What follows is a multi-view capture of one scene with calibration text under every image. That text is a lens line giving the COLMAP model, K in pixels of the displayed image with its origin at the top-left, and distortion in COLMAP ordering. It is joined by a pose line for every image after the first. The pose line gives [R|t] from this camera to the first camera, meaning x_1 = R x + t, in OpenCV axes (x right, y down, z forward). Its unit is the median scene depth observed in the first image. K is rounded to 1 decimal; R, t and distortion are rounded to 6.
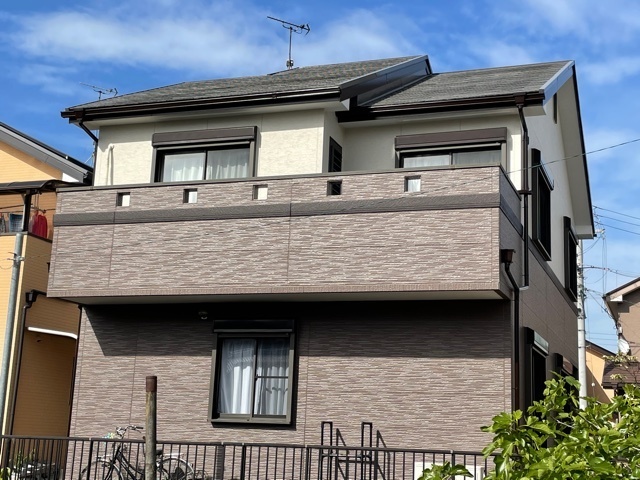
lens RADIAL K [[969.7, 0, 320.0], [0, 969.7, 240.0], [0, 0, 1]] dist [0.008941, -0.000778]
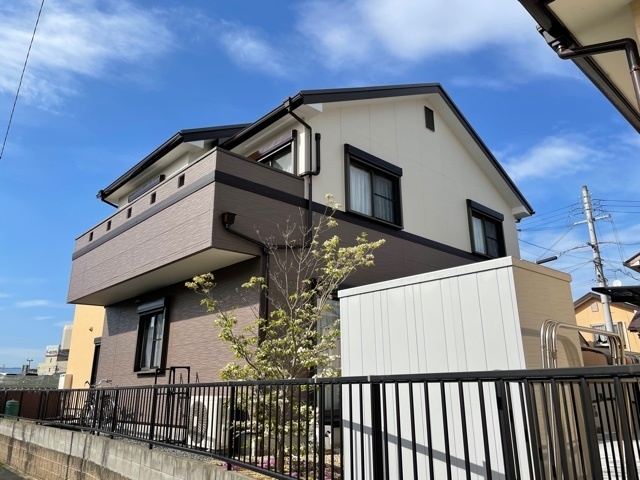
lens RADIAL K [[489.5, 0, 320.0], [0, 489.5, 240.0], [0, 0, 1]] dist [0.010530, 0.001339]
pose [[0.887631, -0.179468, -0.424149, 0.154249], [0.138844, 0.982380, -0.125107, 0.037956], [0.439128, 0.052158, 0.896909, 0.140801]]
